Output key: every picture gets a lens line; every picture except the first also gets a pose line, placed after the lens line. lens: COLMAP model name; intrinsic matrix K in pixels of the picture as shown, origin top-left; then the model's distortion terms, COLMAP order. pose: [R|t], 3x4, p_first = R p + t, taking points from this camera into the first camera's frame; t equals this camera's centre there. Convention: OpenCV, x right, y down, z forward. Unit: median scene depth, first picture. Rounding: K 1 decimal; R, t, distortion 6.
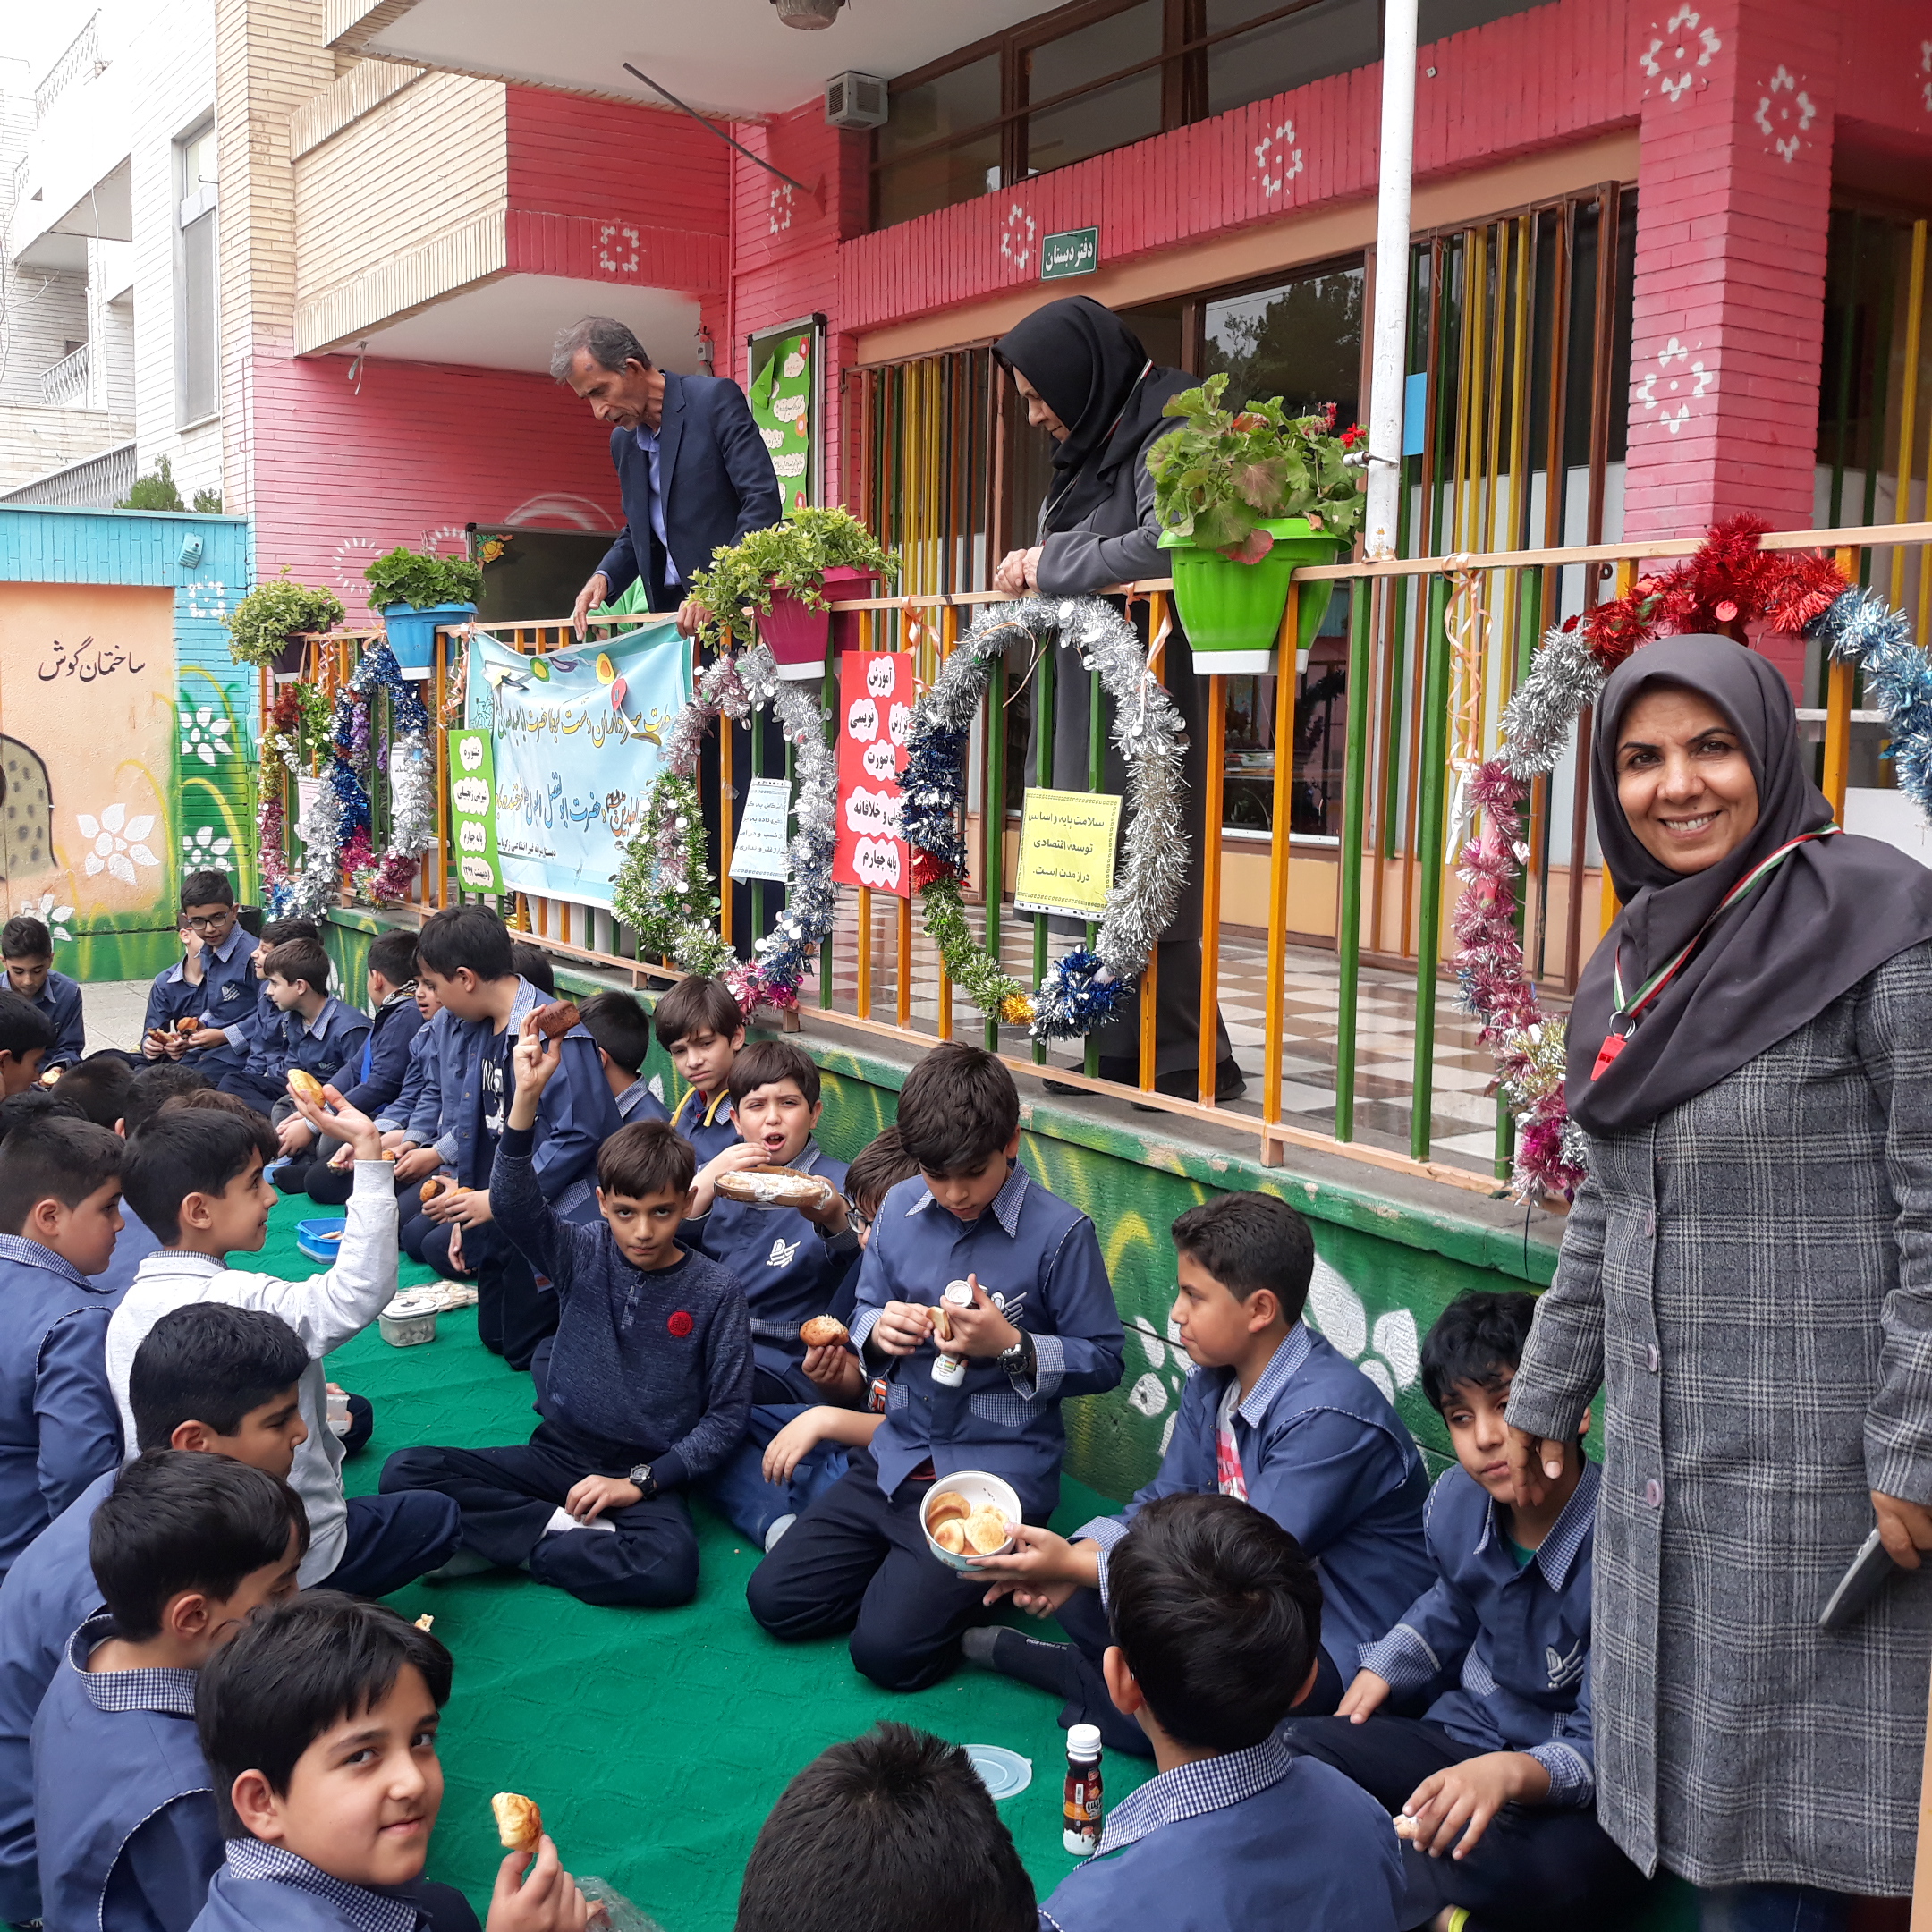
lens RADIAL K [[2214.7, 0, 954.2], [0, 2214.7, 981.8], [0, 0, 1]] dist [-0.015174, 0.000000]
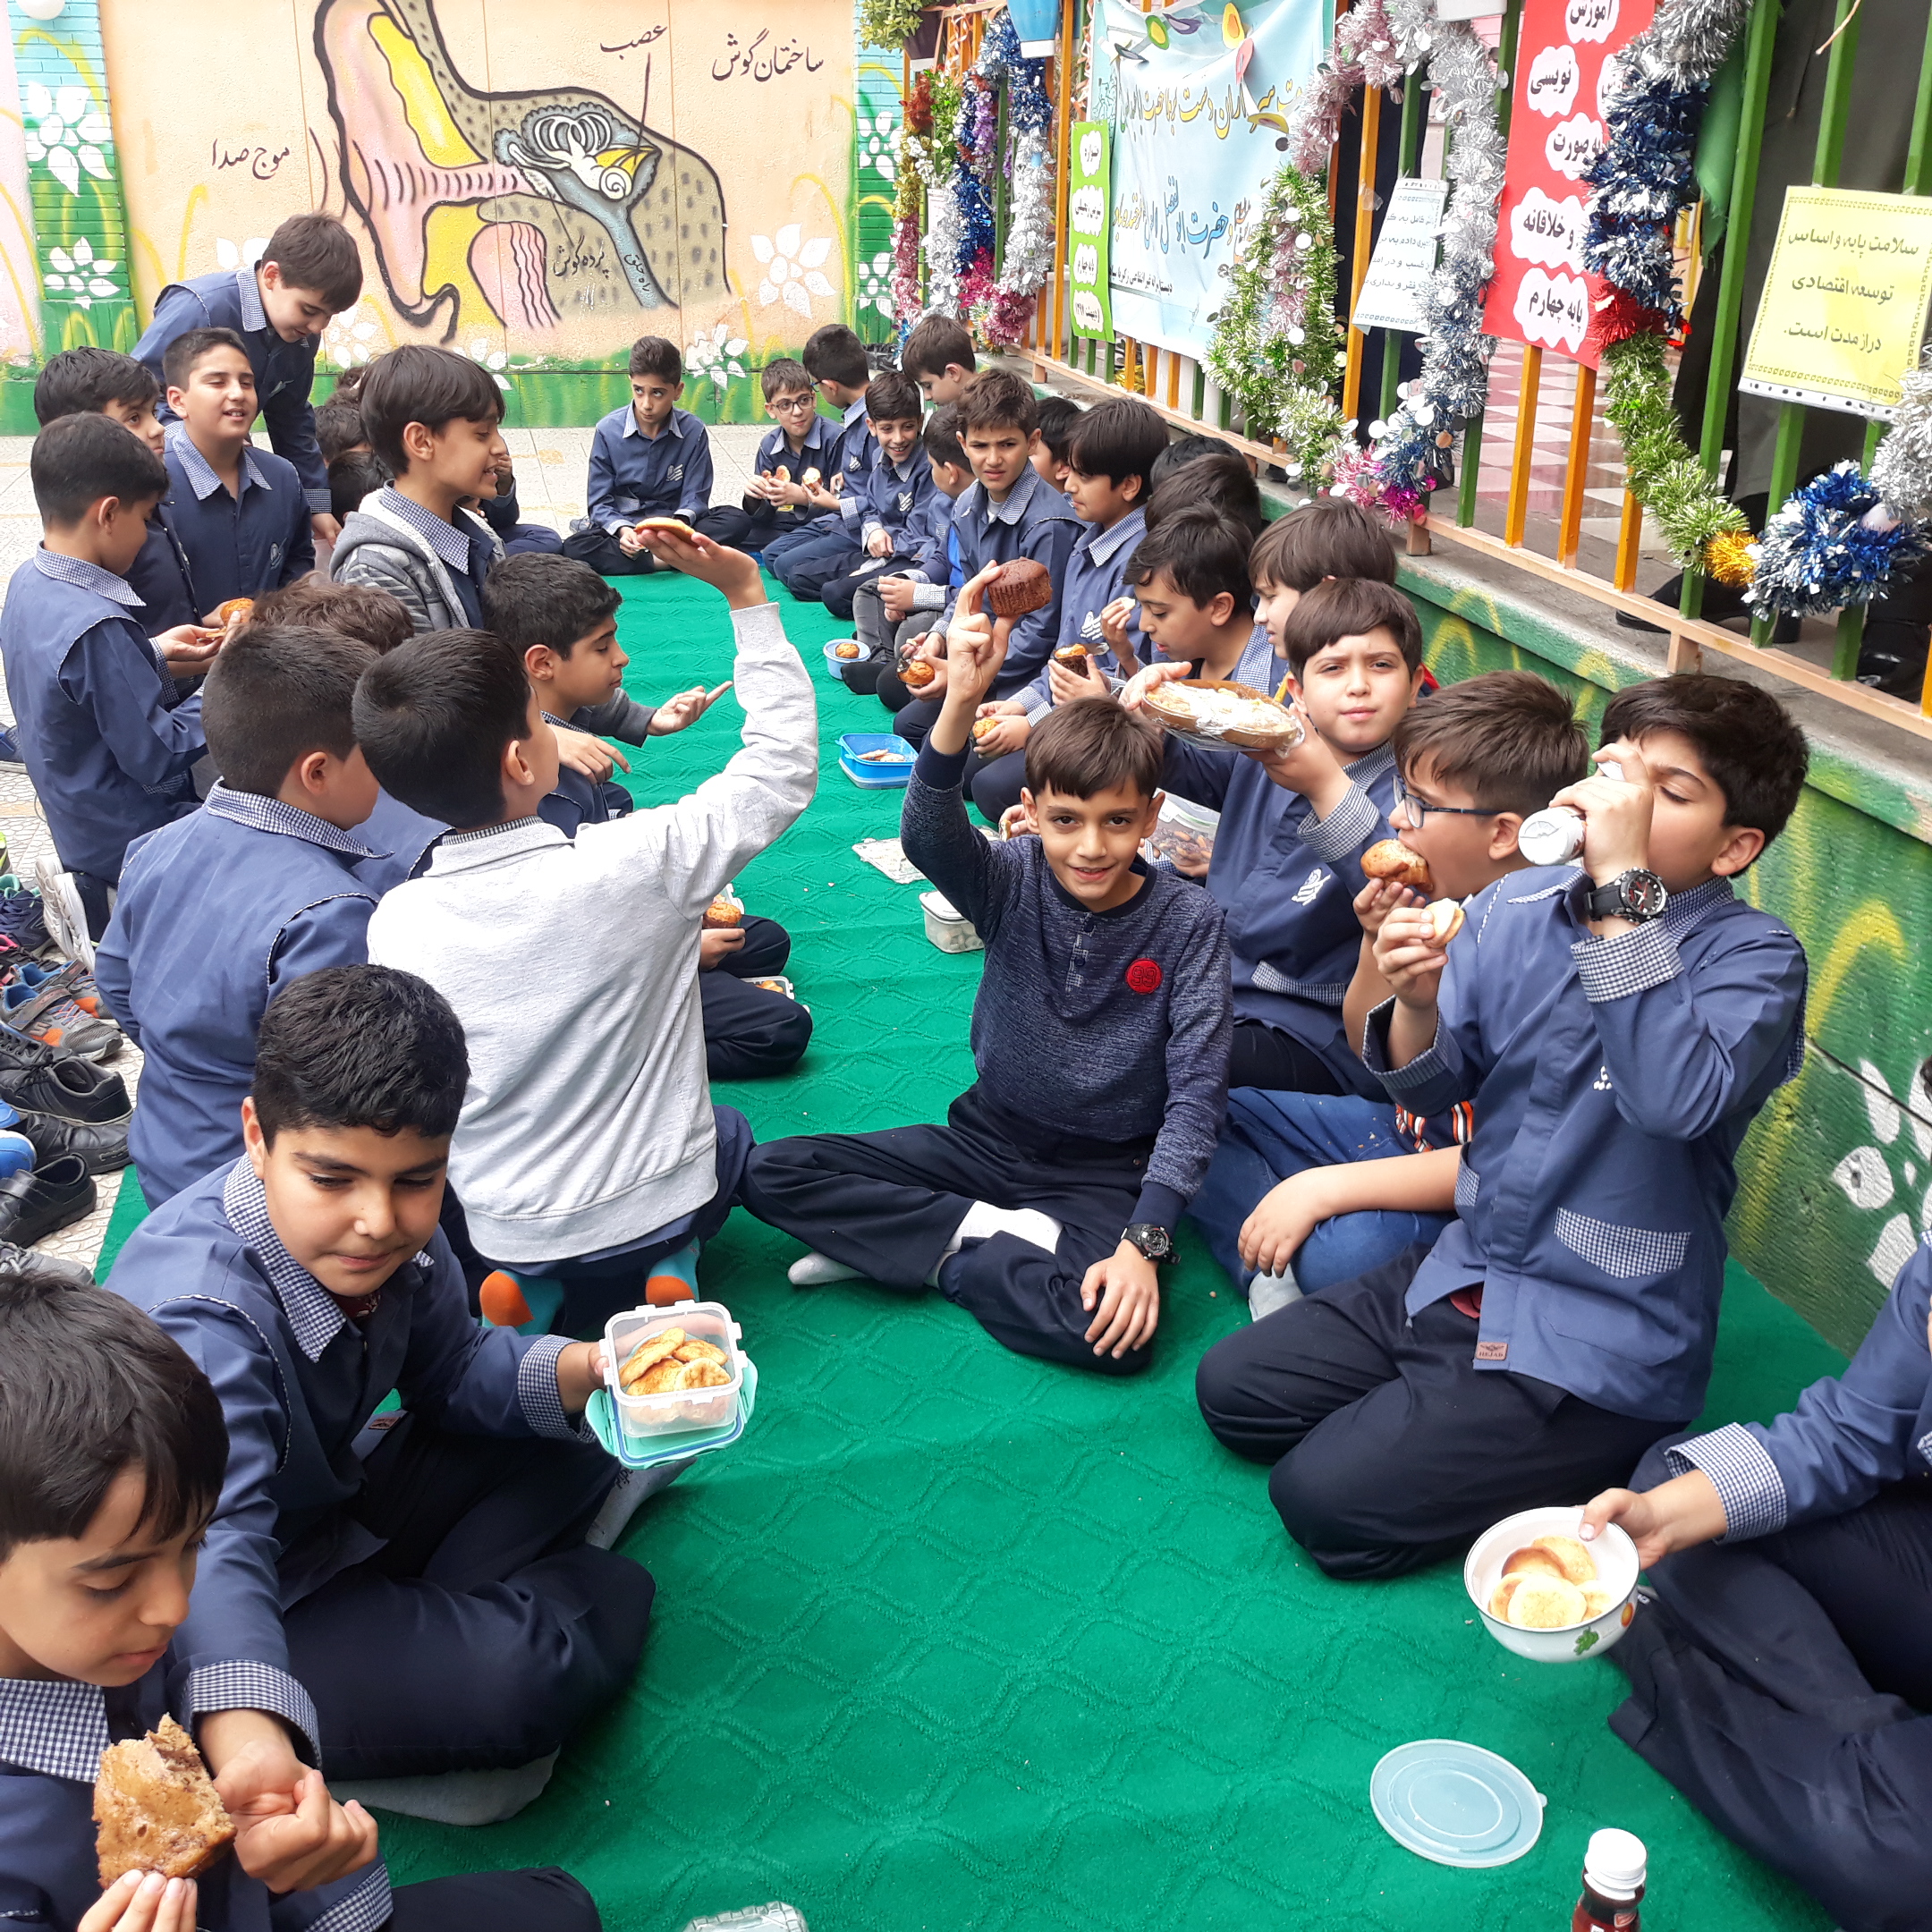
lens RADIAL K [[2214.7, 0, 965.5], [0, 2214.7, 975.2], [0, 0, 1]] dist [-0.015174, 0.000000]
pose [[0.942837, 0.123086, -0.309691, 0.025272], [-0.046531, 0.968812, 0.243389, -0.011931], [0.329990, -0.215066, 0.919159, 0.256559]]
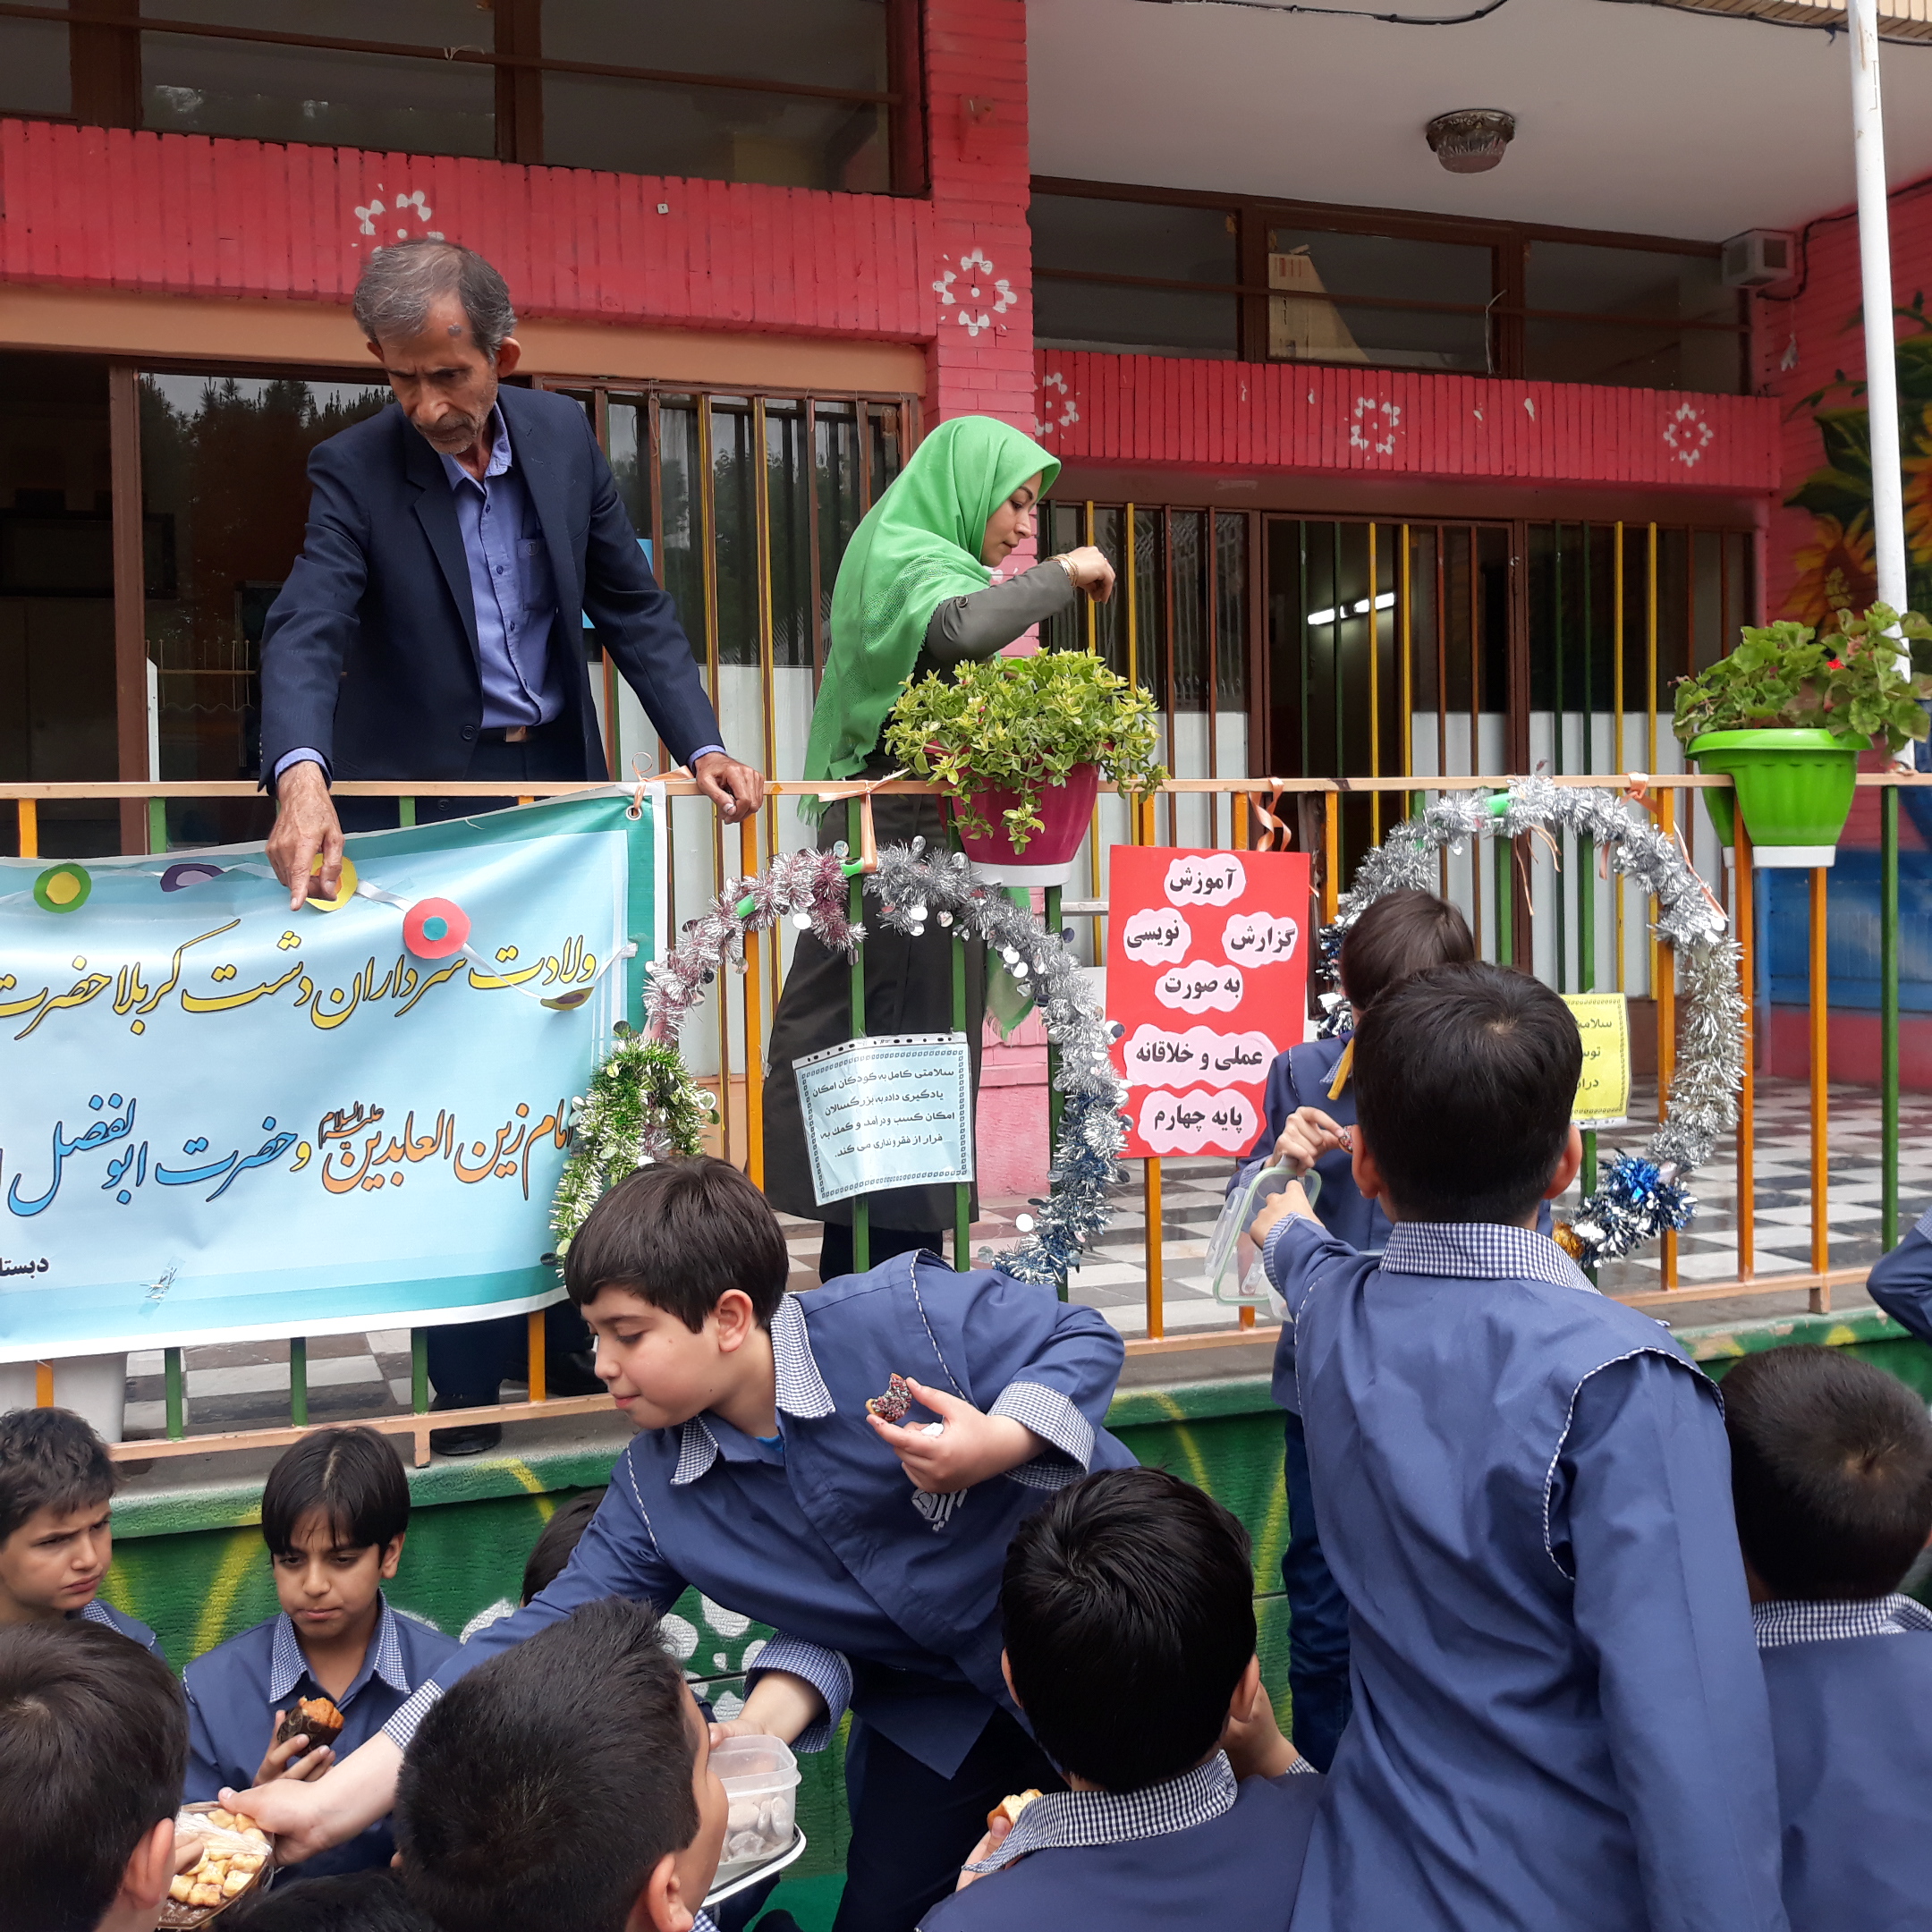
lens RADIAL K [[2214.7, 0, 964.1], [0, 2214.7, 967.9], [0, 0, 1]] dist [-0.015174, 0.000000]
pose [[0.180843, -0.048303, 0.982325, -0.693475], [0.153855, 0.987886, 0.020252, -0.116353], [-0.971403, 0.147473, 0.186084, 0.810449]]
